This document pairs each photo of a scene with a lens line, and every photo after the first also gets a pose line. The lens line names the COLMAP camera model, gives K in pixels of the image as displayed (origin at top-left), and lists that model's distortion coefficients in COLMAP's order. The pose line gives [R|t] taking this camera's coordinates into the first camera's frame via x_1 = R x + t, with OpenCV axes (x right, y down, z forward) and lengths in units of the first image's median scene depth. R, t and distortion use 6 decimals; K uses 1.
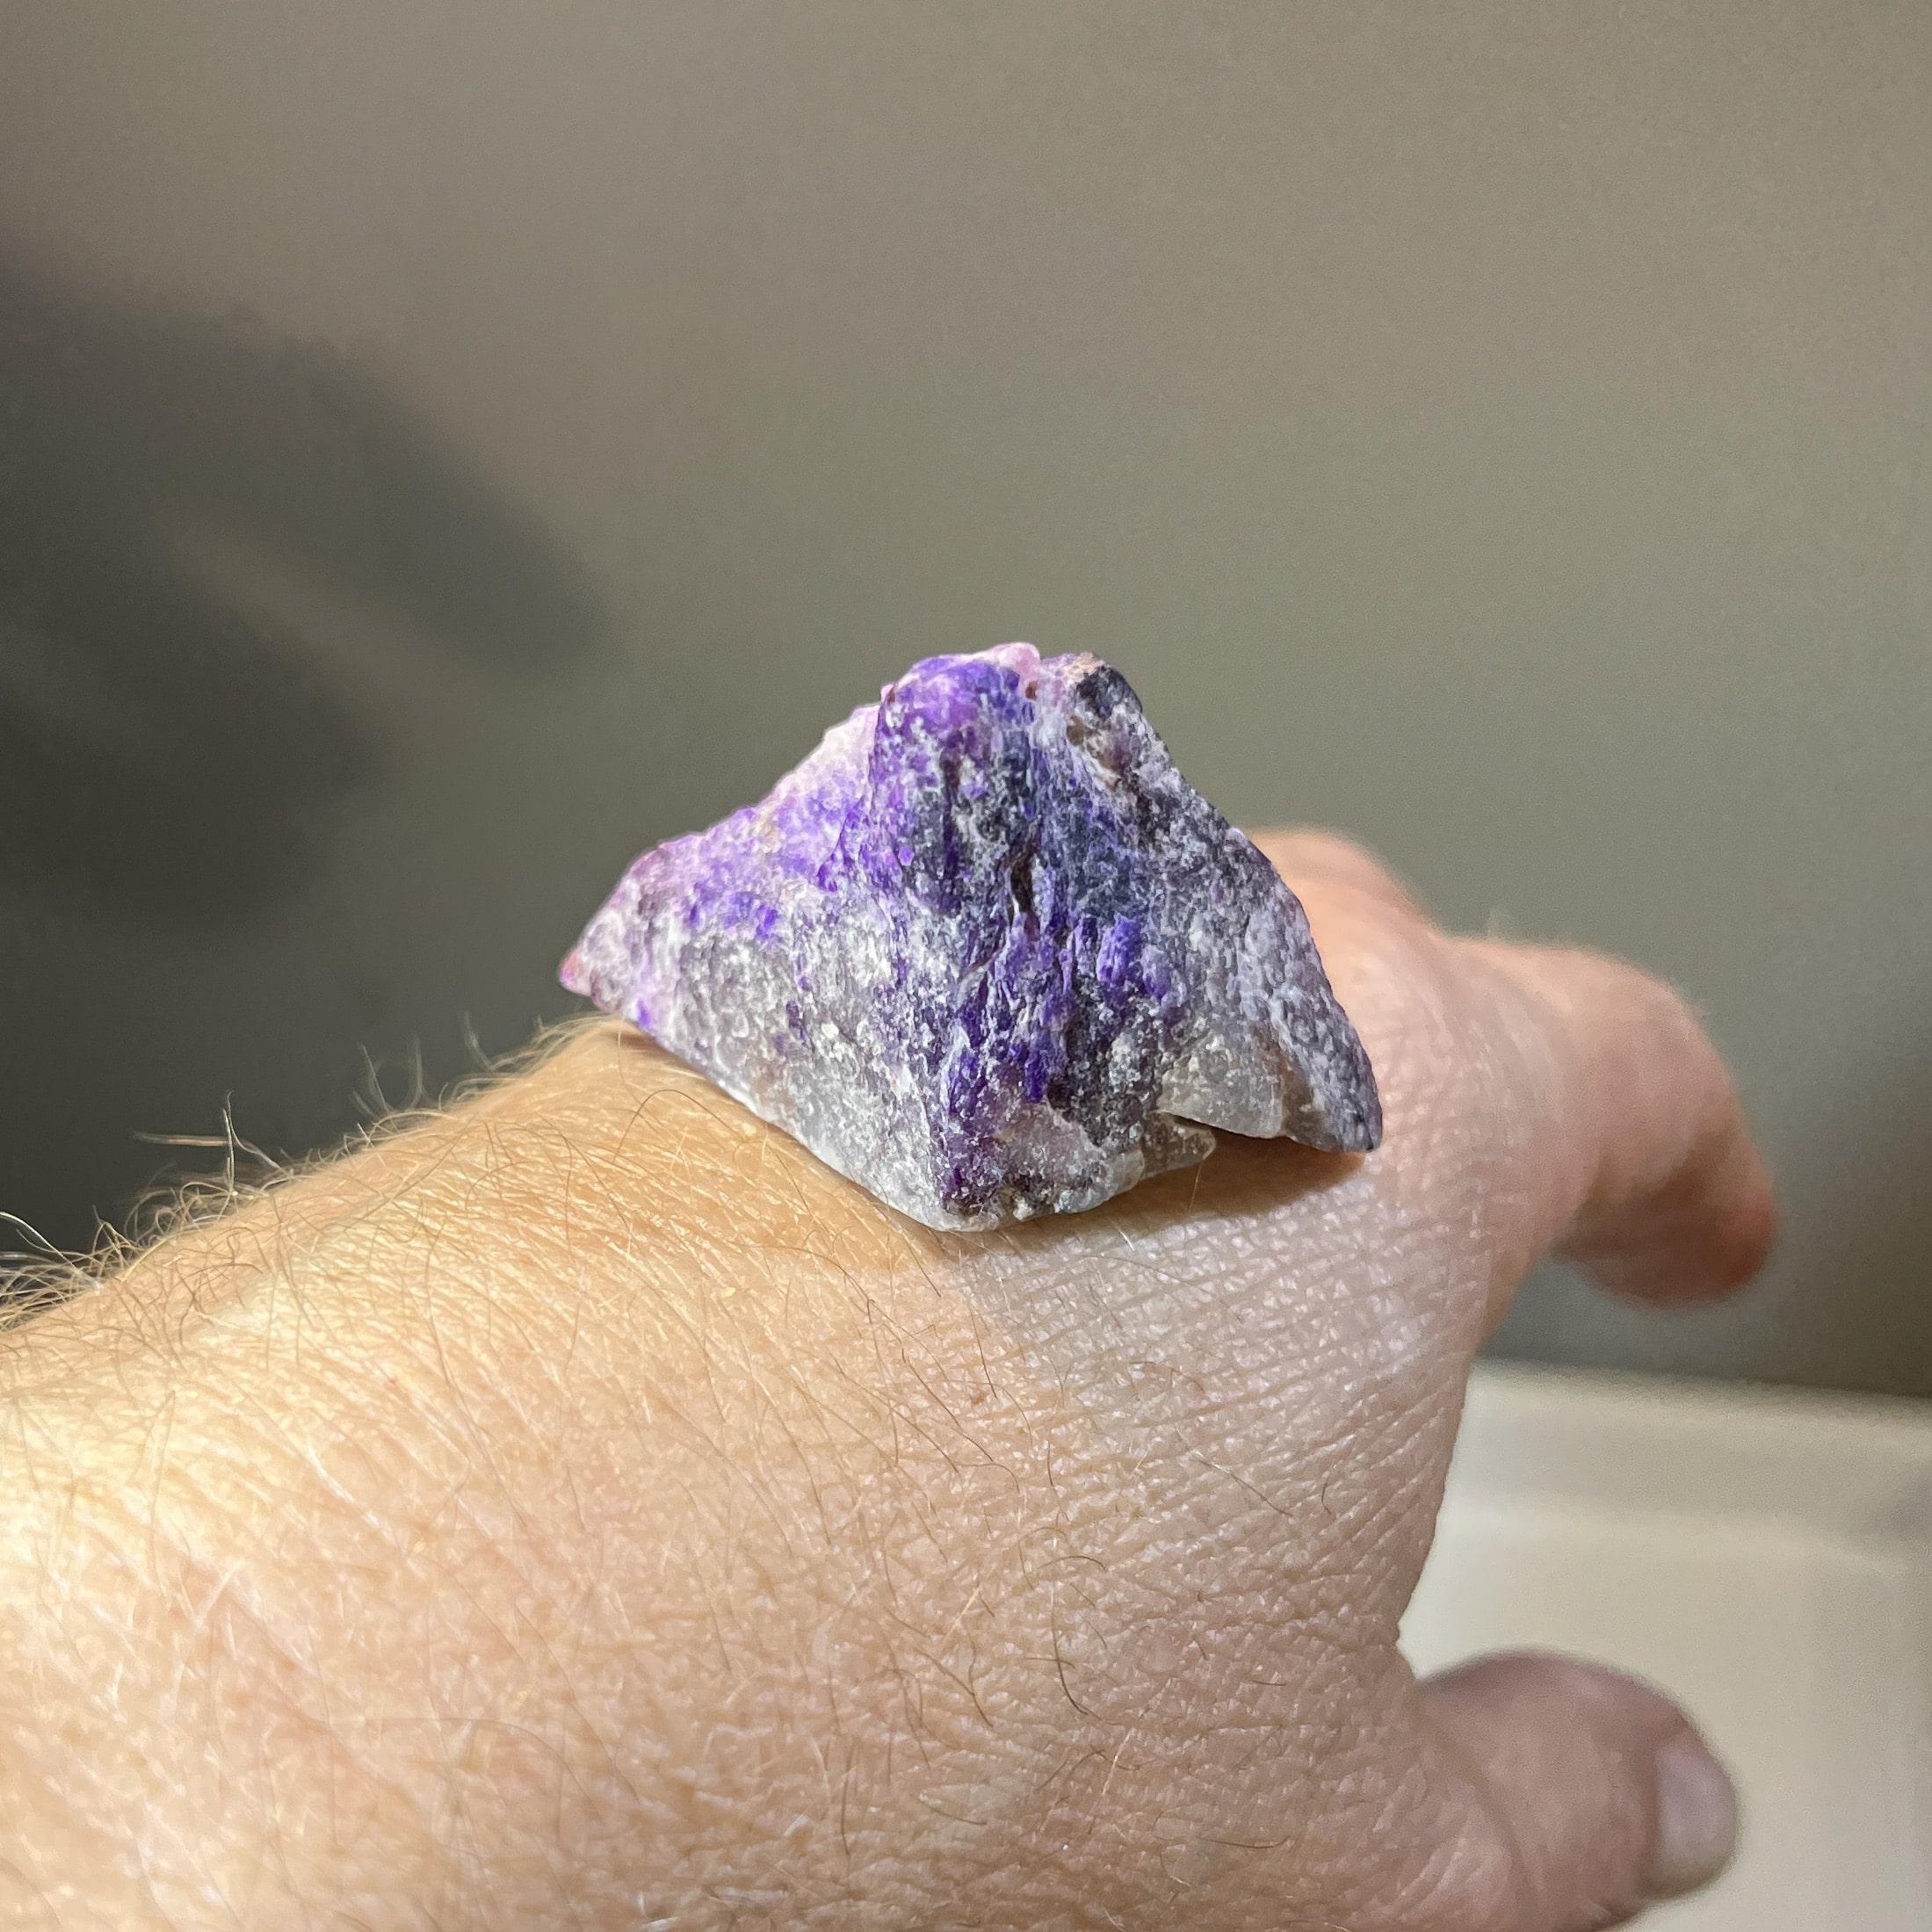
lens RADIAL K [[1890.0, 0, 966.0], [0, 1890.0, 966.0], [0, 0, 1]] dist [-0.004683, -0.000118]
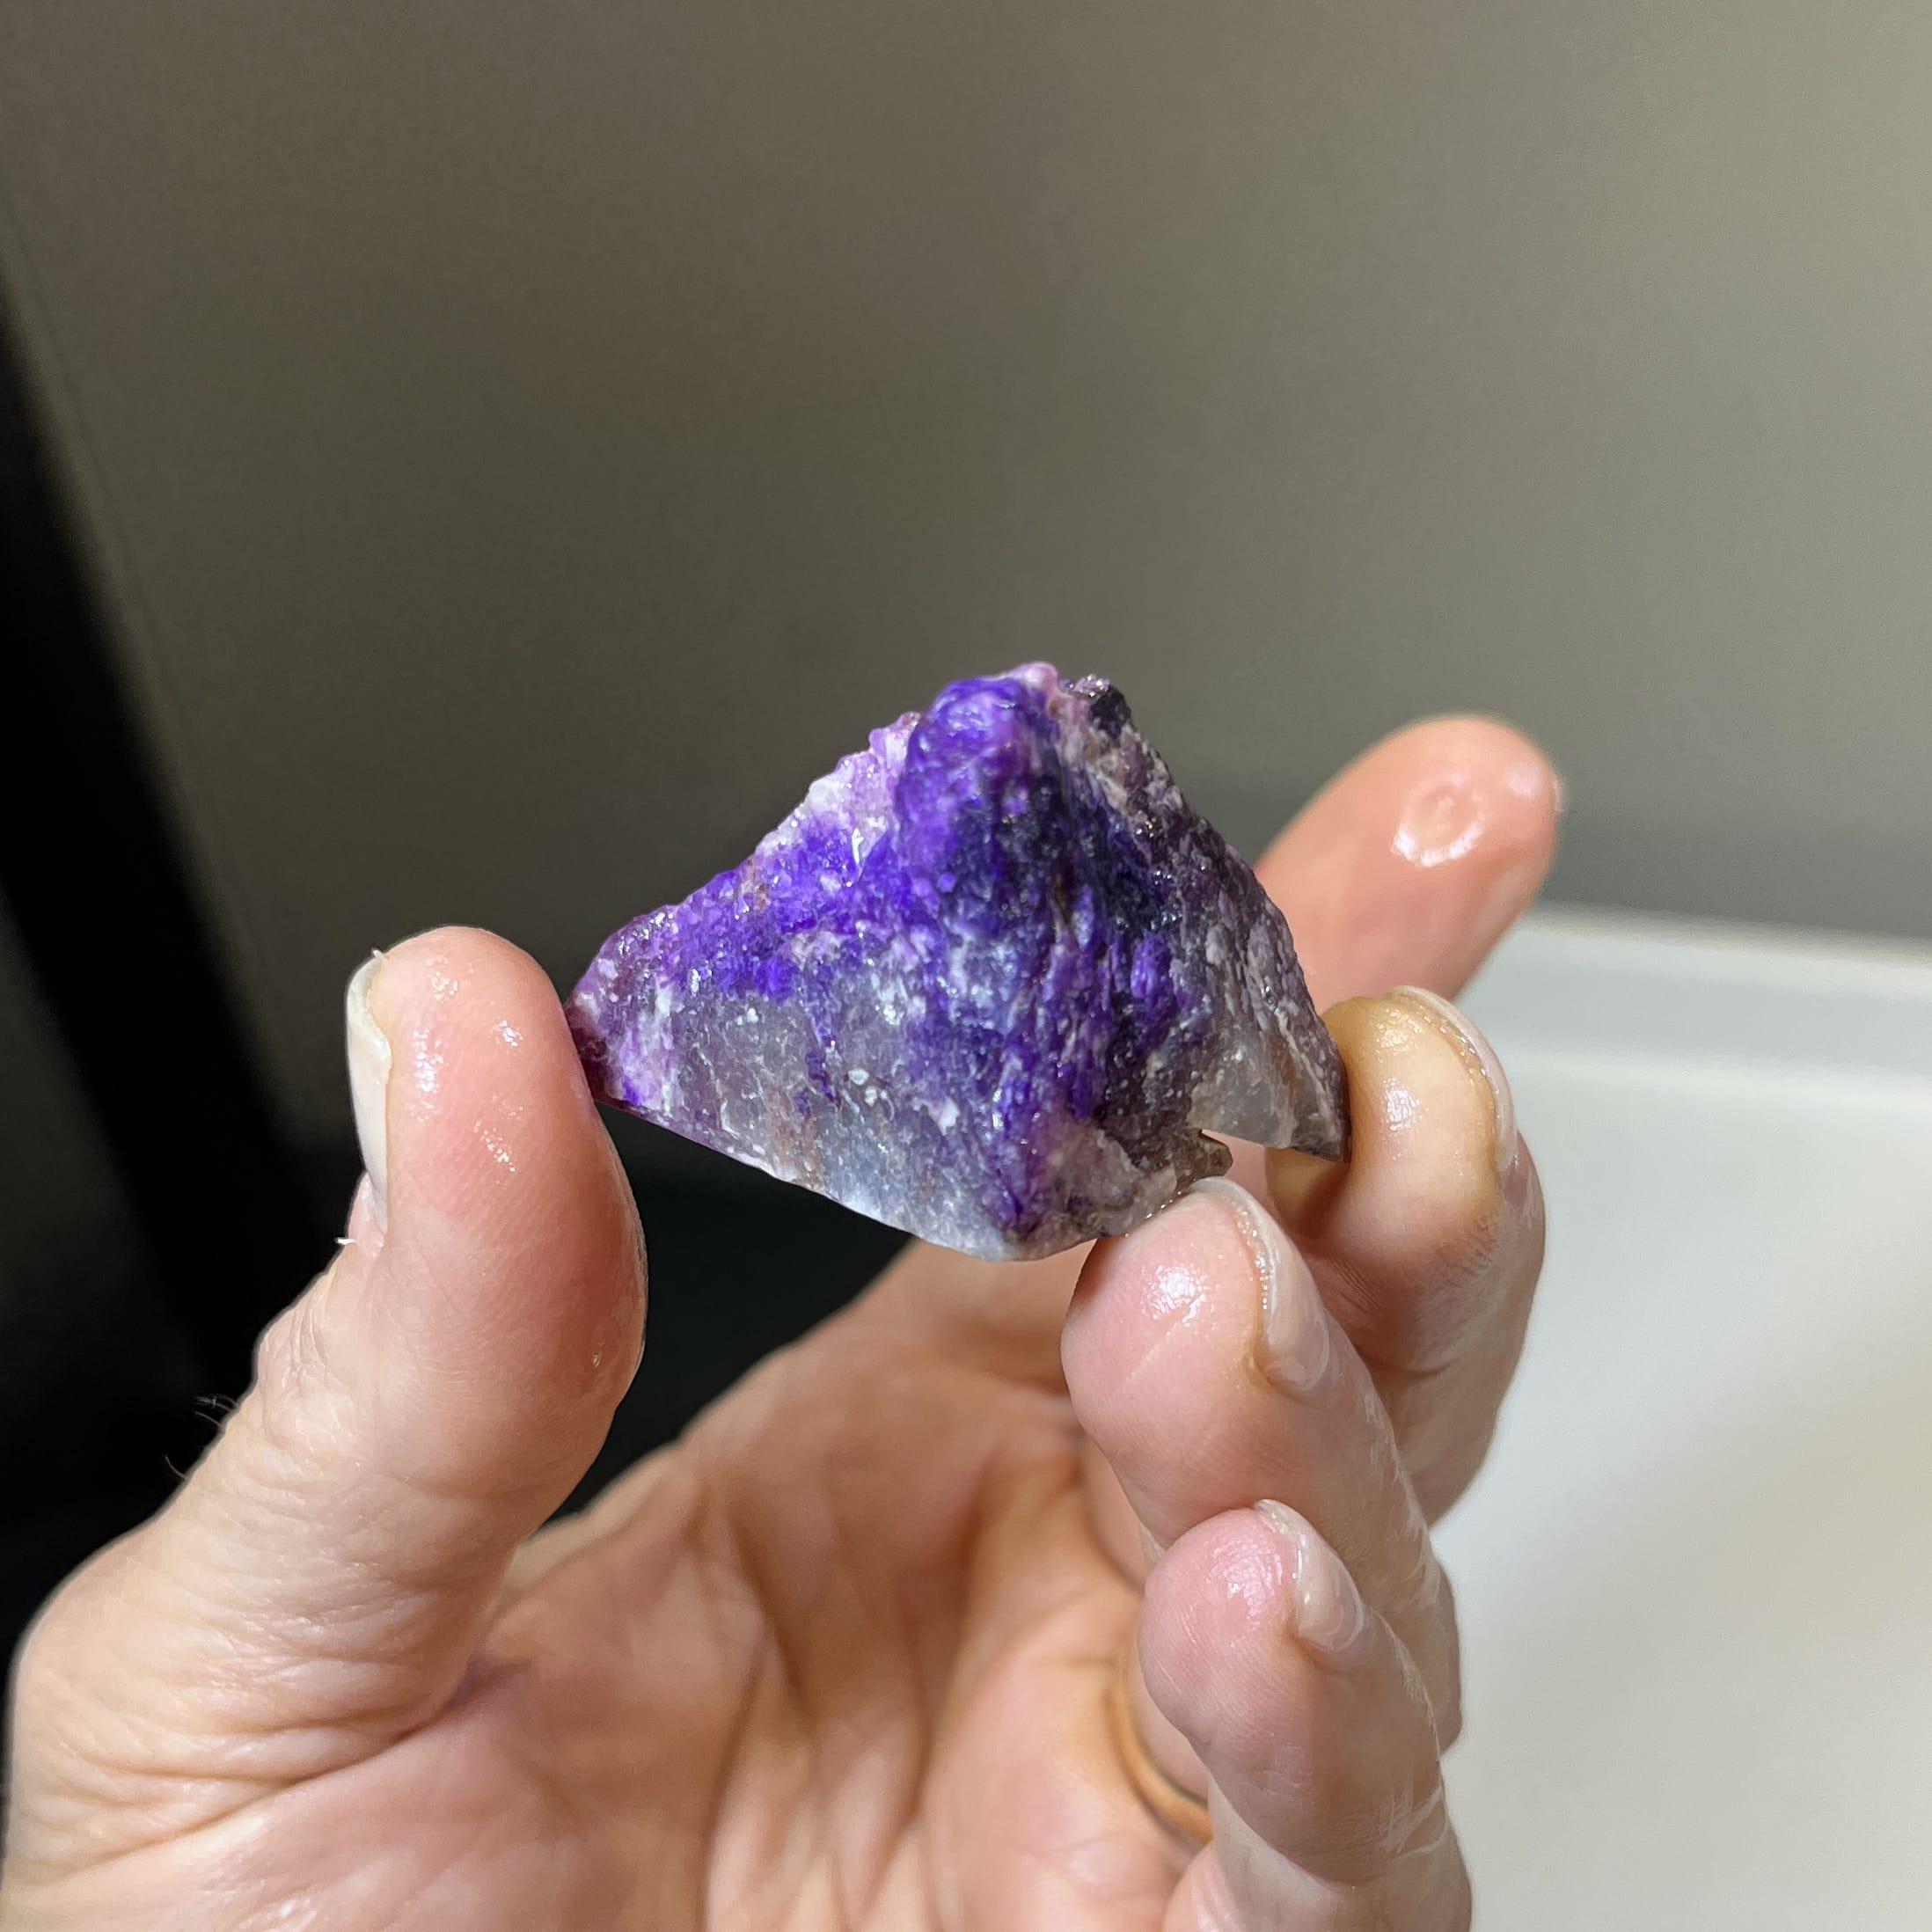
lens RADIAL K [[1890.0, 0, 966.0], [0, 1890.0, 966.0], [0, 0, 1]] dist [-0.004683, -0.000118]
pose [[0.990049, -0.087295, 0.110378, -0.125778], [0.094015, 0.993926, -0.057208, 0.040224], [-0.104713, 0.067016, 0.992242, 0.012503]]
